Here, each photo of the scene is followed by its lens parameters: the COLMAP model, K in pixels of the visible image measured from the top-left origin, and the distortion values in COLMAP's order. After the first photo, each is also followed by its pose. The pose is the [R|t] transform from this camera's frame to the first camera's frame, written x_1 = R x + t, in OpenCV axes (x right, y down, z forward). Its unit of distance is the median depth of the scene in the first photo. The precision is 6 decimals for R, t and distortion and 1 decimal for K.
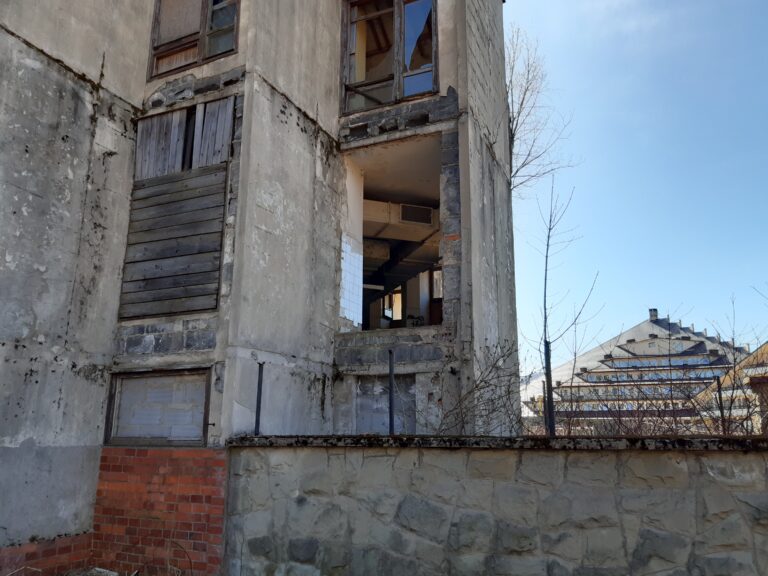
lens RADIAL K [[601.6, 0, 384.0], [0, 601.6, 288.0], [0, 0, 1]] dist [0.005675, -0.050502]
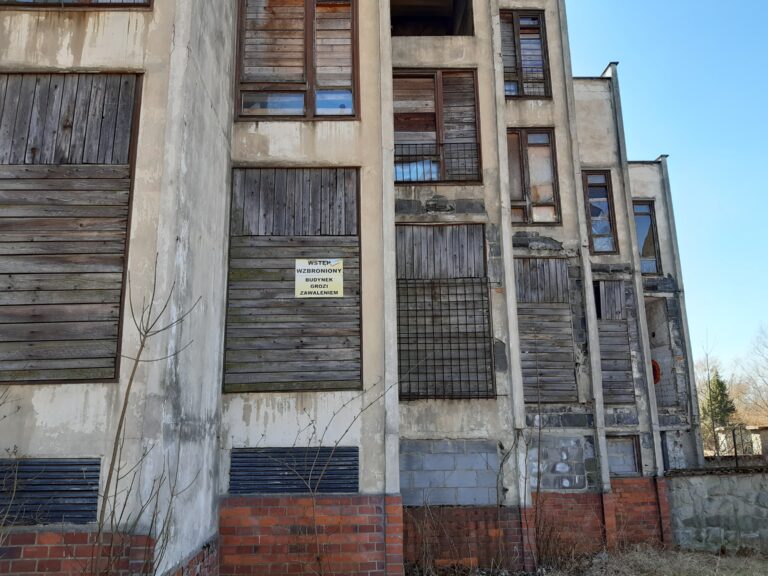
lens RADIAL K [[601.6, 0, 384.0], [0, 601.6, 288.0], [0, 0, 1]] dist [0.005675, -0.050502]
pose [[0.889250, 0.090701, 0.448340, -1.986325], [-0.092430, 0.995555, -0.018076, -0.232325], [-0.447986, -0.025366, 0.893681, -0.345801]]
